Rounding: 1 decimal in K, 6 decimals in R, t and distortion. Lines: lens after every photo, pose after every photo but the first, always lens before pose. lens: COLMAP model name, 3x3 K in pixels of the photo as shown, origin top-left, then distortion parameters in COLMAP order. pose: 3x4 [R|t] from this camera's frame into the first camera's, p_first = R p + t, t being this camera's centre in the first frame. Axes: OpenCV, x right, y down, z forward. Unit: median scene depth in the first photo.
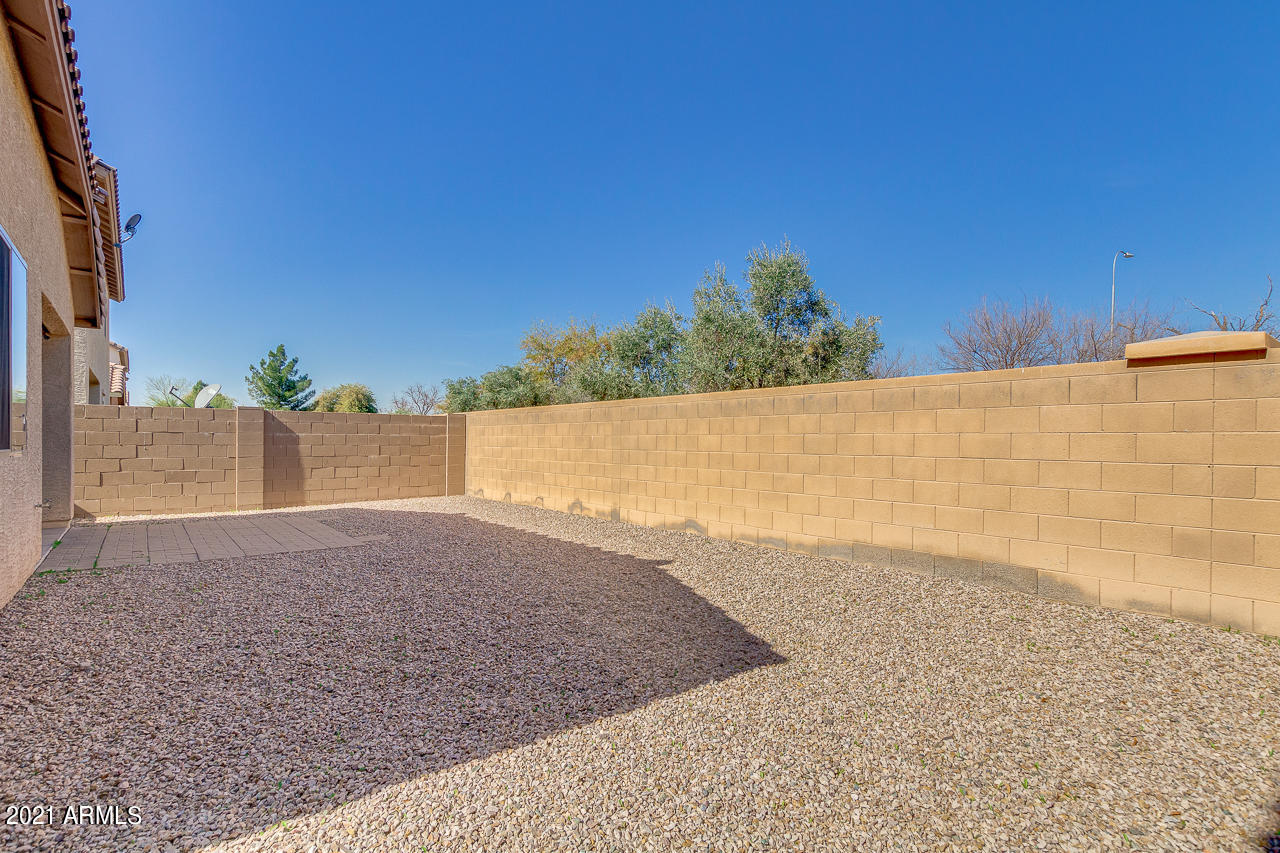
lens RADIAL K [[613.8, 0, 633.1], [0, 613.8, 433.8], [0, 0, 1]] dist [0.017747, -0.009331]
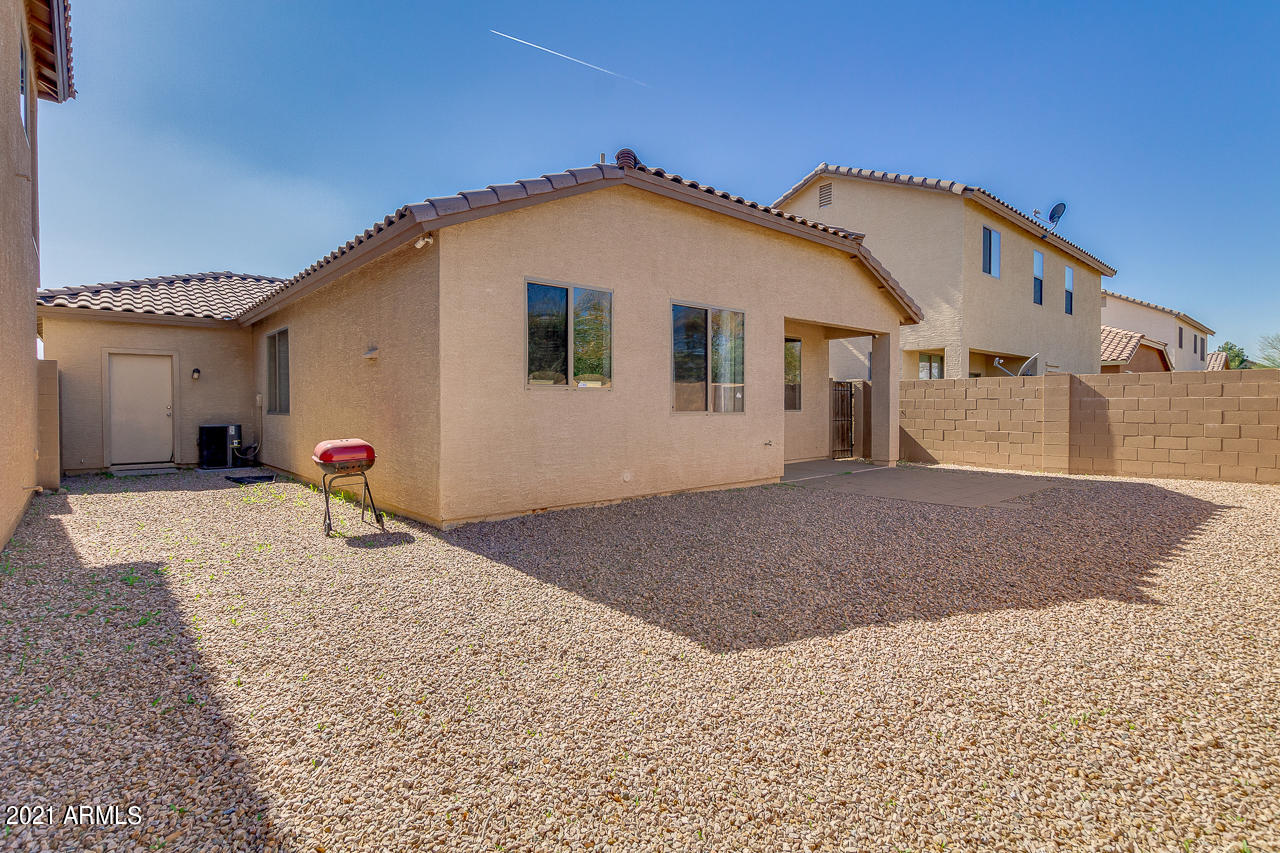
lens RADIAL K [[613.8, 0, 667.9], [0, 613.8, 412.1], [0, 0, 1]] dist [0.017747, -0.009331]
pose [[0.077327, 0.005570, -0.996990, 0.570015], [0.016264, 0.999844, 0.006848, 0.007081], [0.996873, -0.016745, 0.077224, 0.441555]]
